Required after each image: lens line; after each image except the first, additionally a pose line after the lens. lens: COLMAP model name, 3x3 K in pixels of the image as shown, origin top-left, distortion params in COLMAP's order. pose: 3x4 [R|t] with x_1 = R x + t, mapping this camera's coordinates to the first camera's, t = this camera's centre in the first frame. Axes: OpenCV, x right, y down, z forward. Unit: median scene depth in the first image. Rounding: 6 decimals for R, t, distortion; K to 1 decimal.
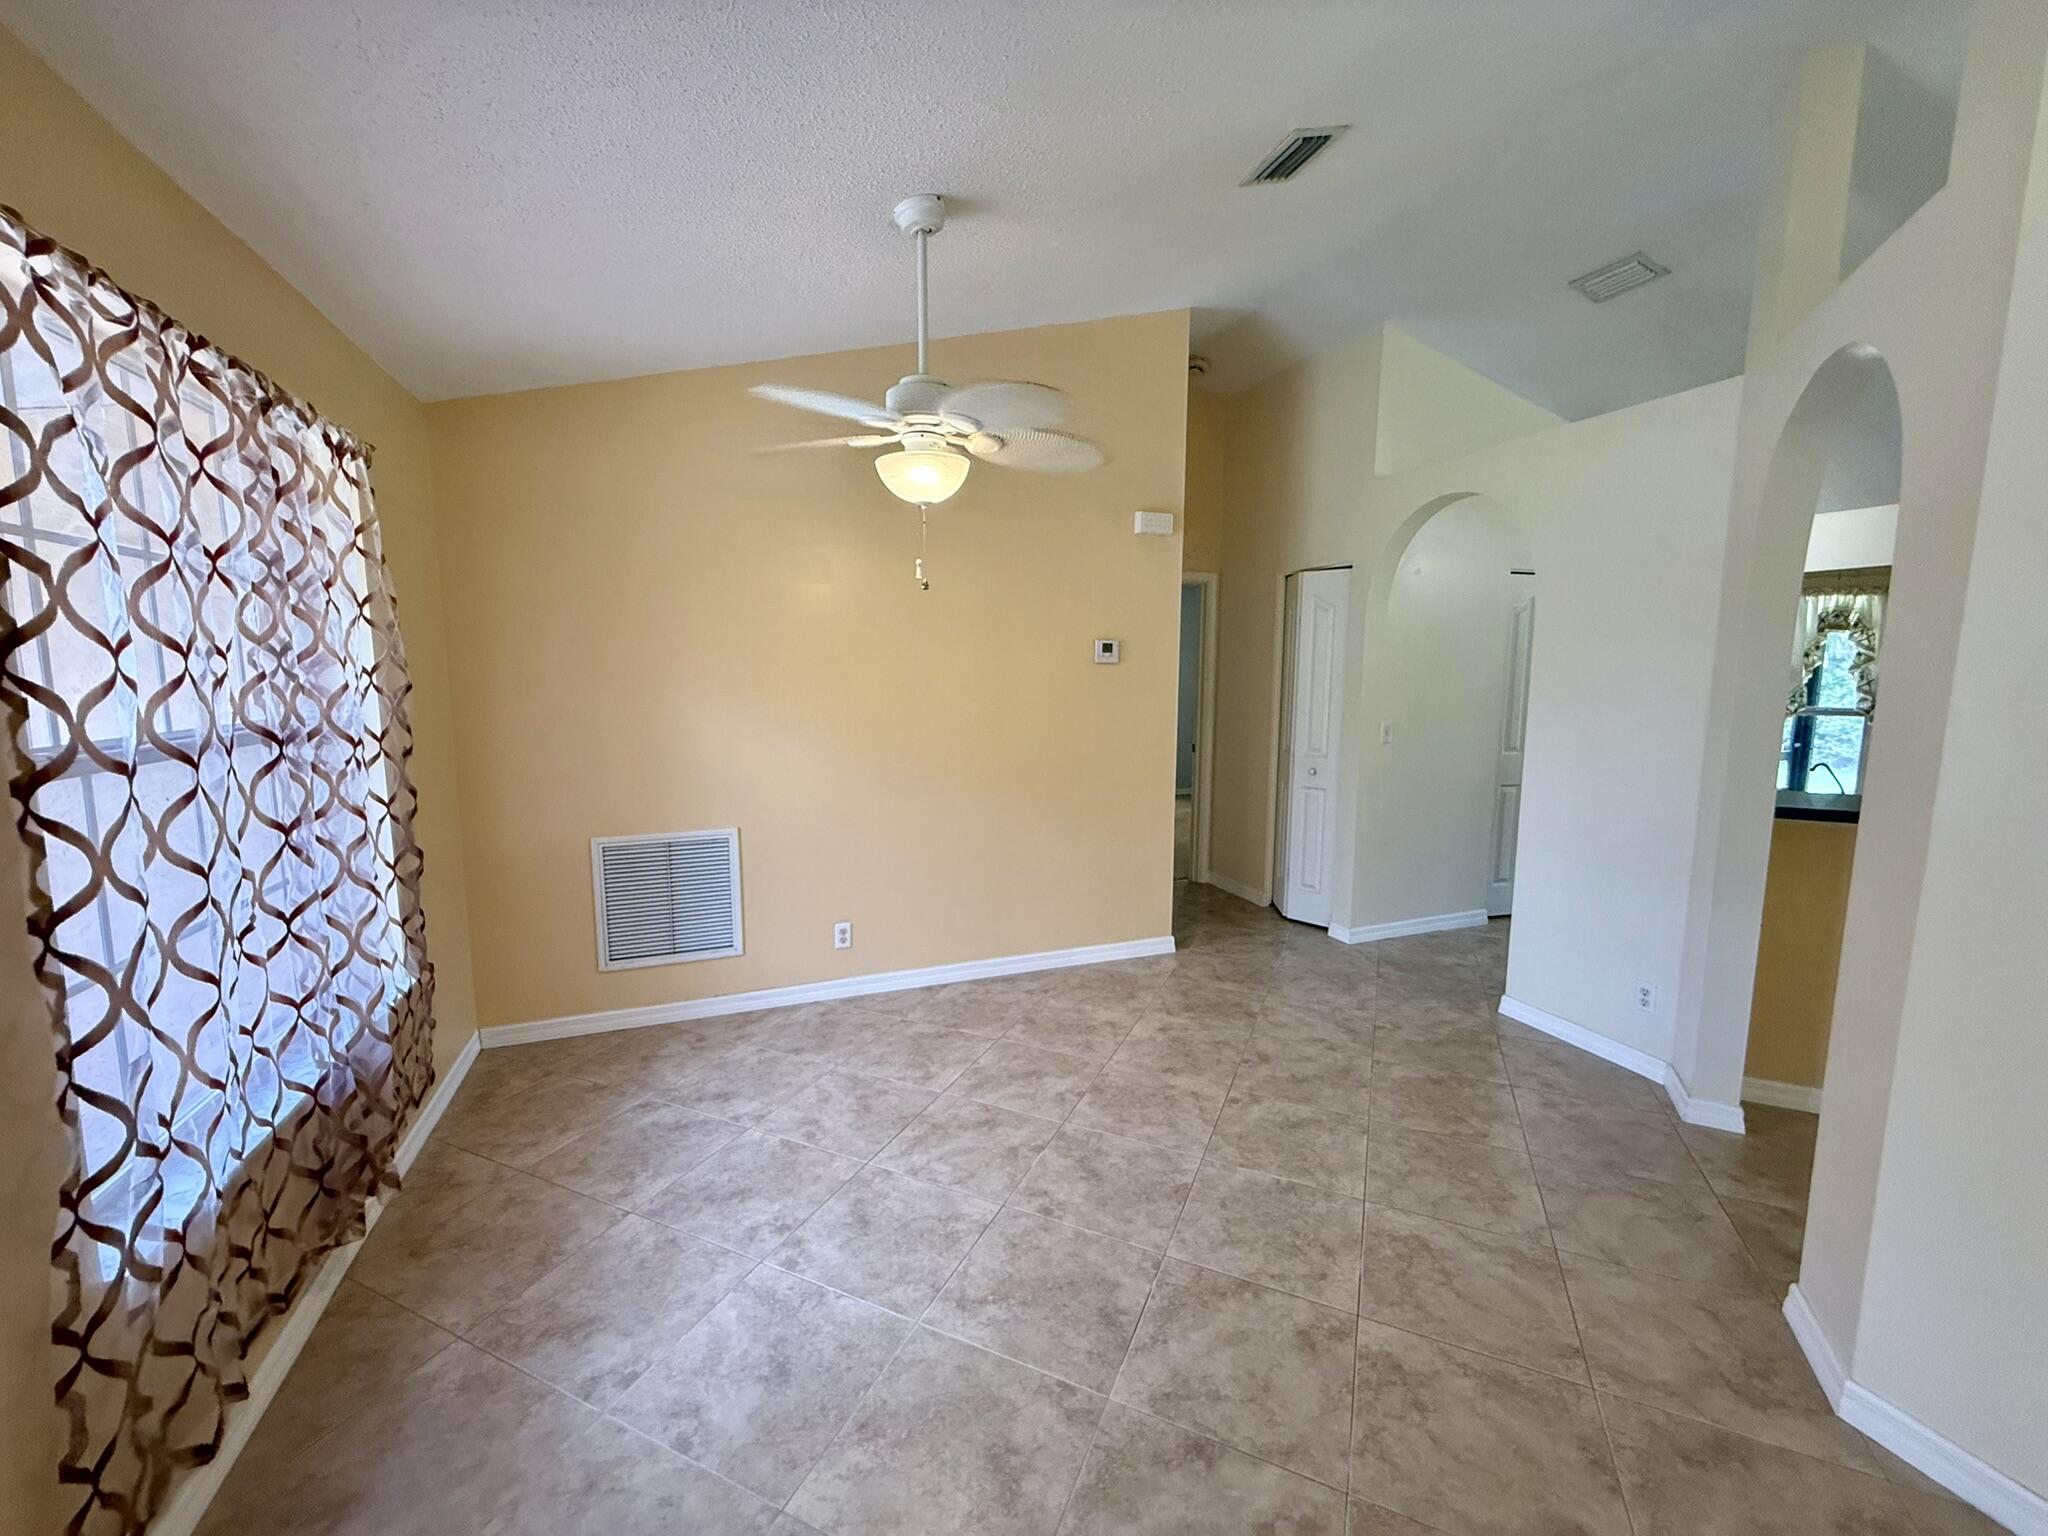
lens RADIAL K [[820.6, 0, 1016.3], [0, 820.6, 766.6], [0, 0, 1]] dist [-0.002787, 0.002032]
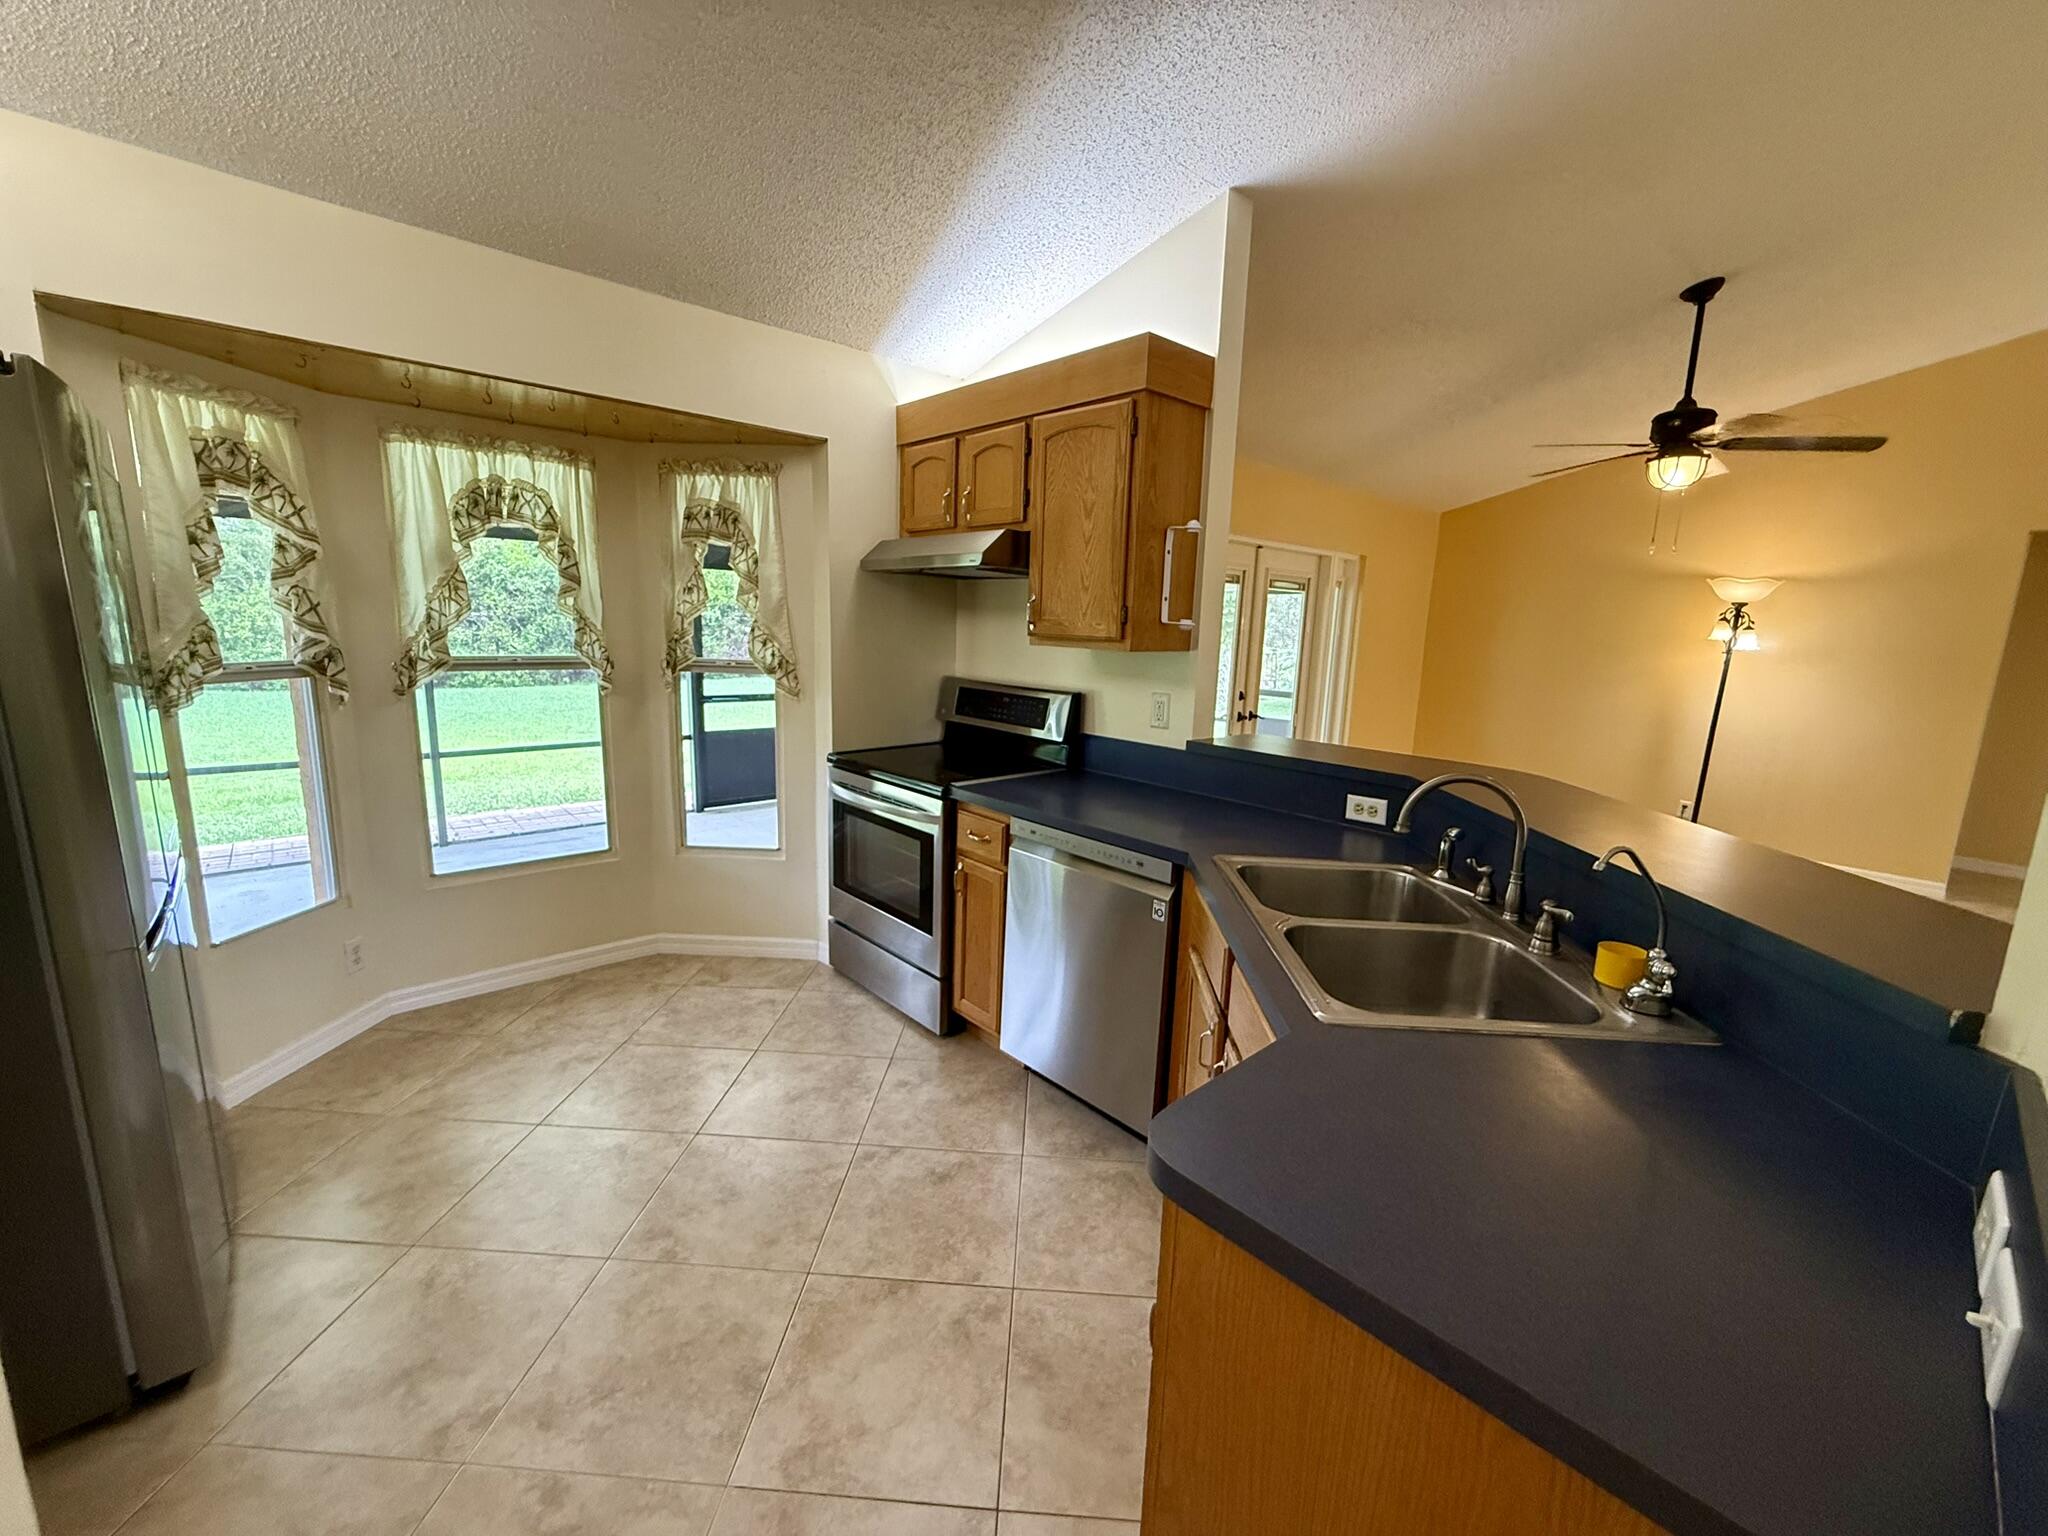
lens RADIAL K [[820.6, 0, 1019.6], [0, 820.6, 761.0], [0, 0, 1]] dist [-0.002787, 0.002032]
pose [[-0.379583, -0.176248, 0.908214, 0.424481], [0.078867, 0.971948, 0.221579, -0.089287], [-0.921790, 0.155735, -0.355035, 0.804142]]
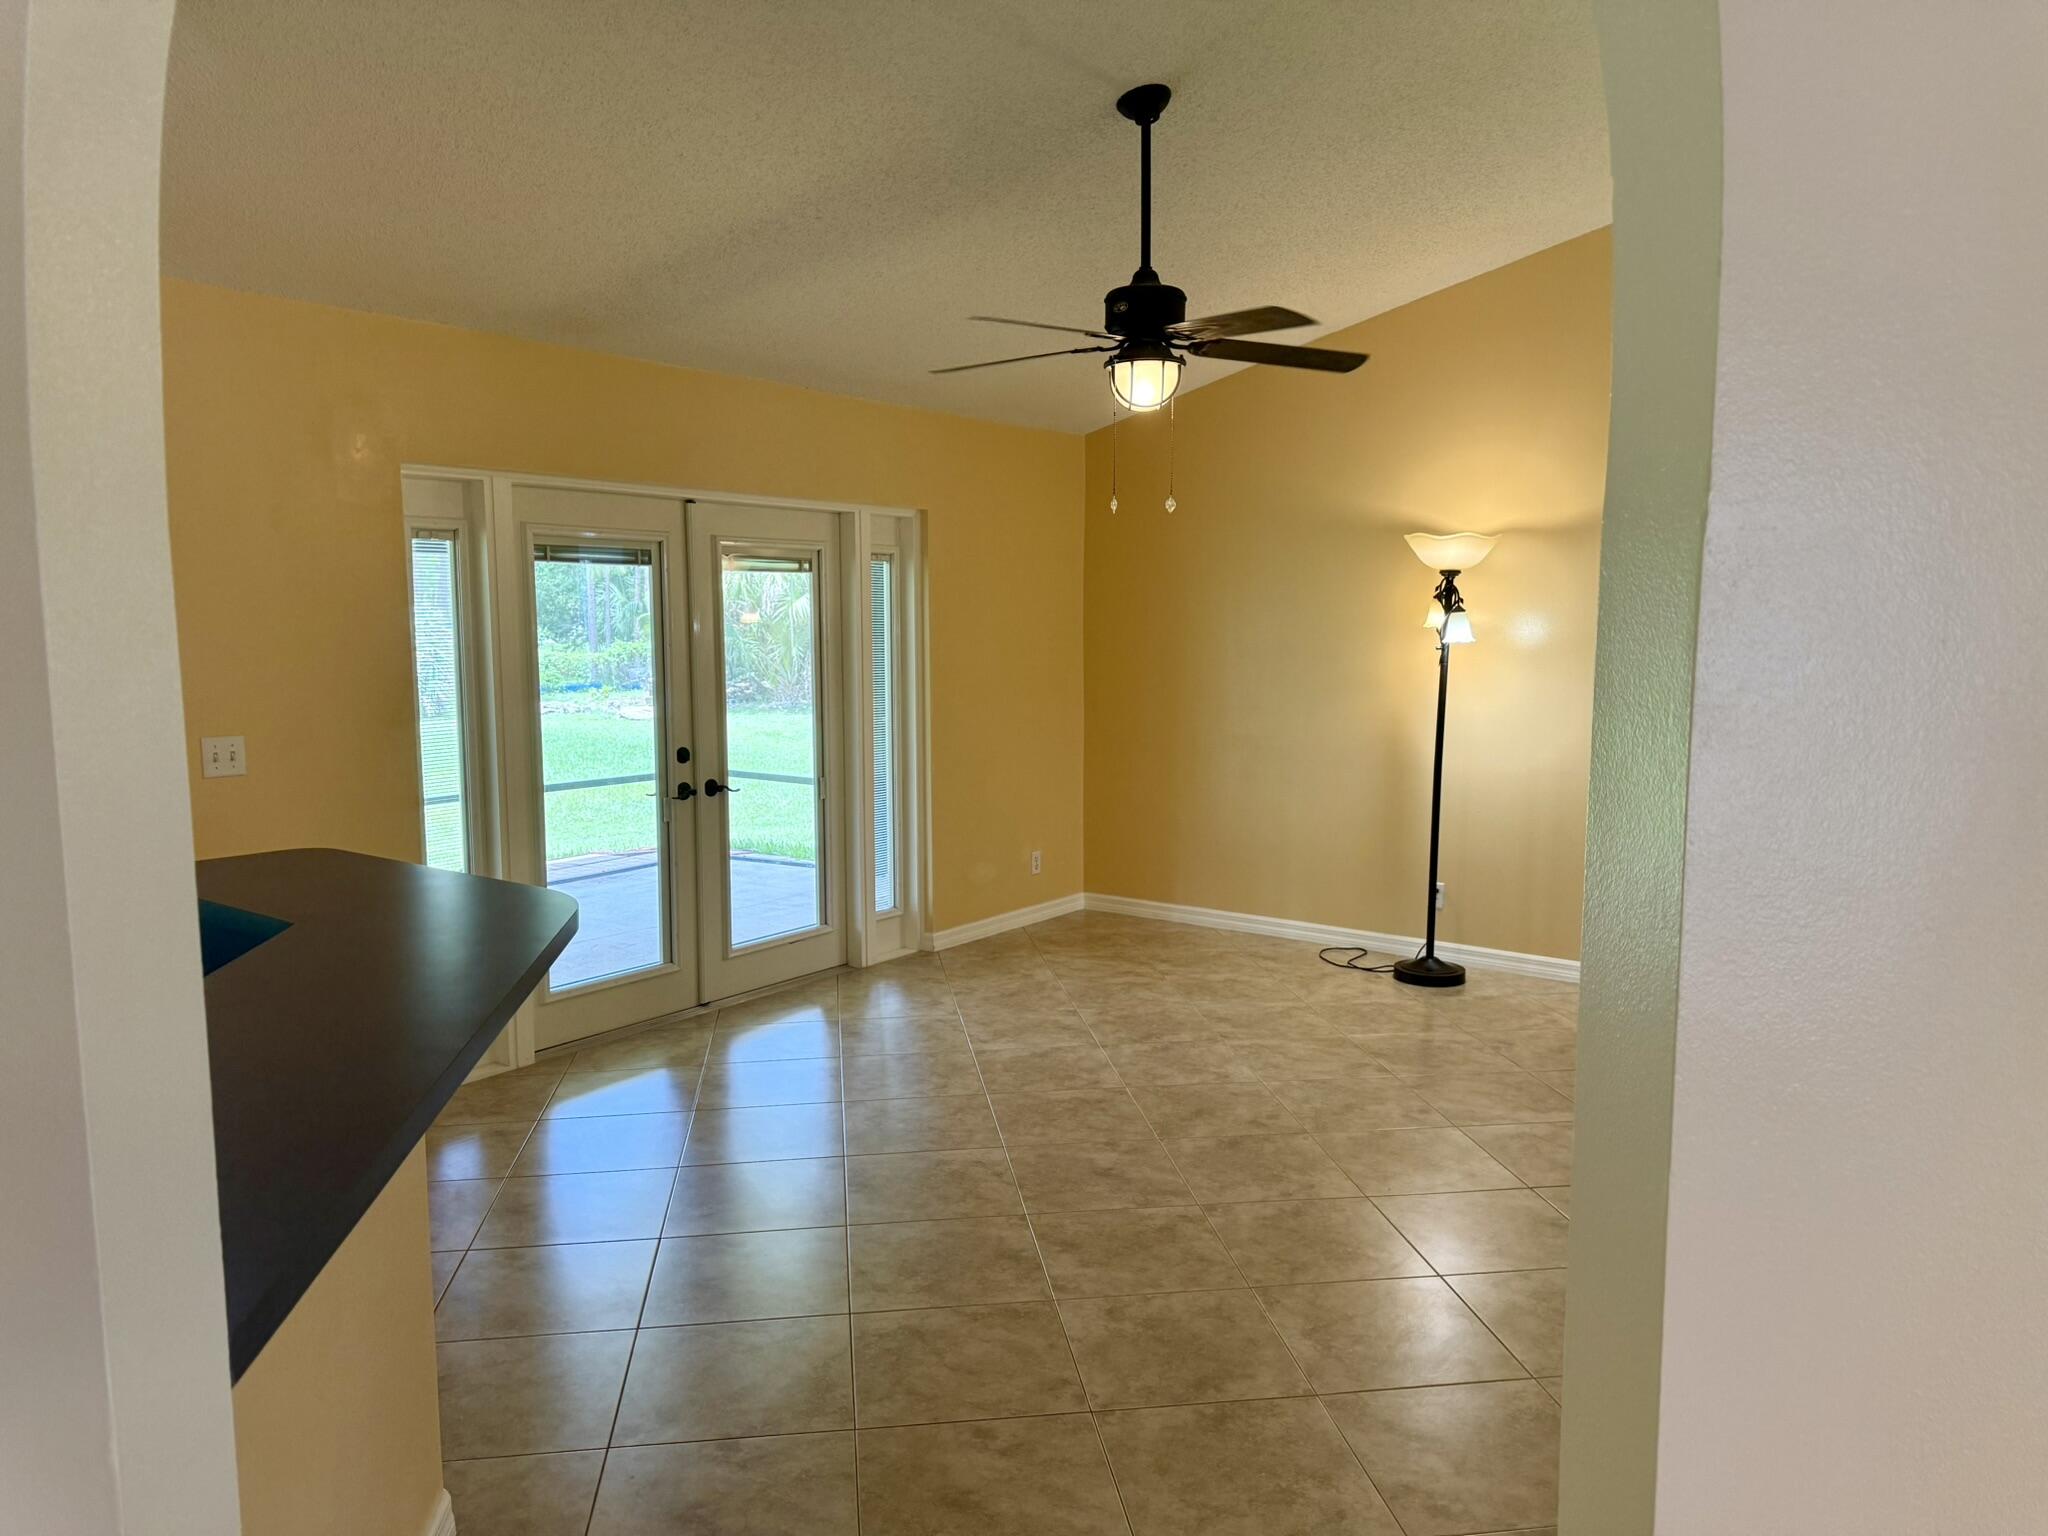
lens RADIAL K [[1441.1, 0, 1035.1], [0, 1441.1, 778.6], [0, 0, 1]] dist [0.070311, -0.086396]
pose [[-0.547370, -0.102706, 0.830565, 0.246929], [0.101716, 0.976919, 0.187839, -0.073286], [-0.830687, 0.187299, -0.524289, 0.506461]]
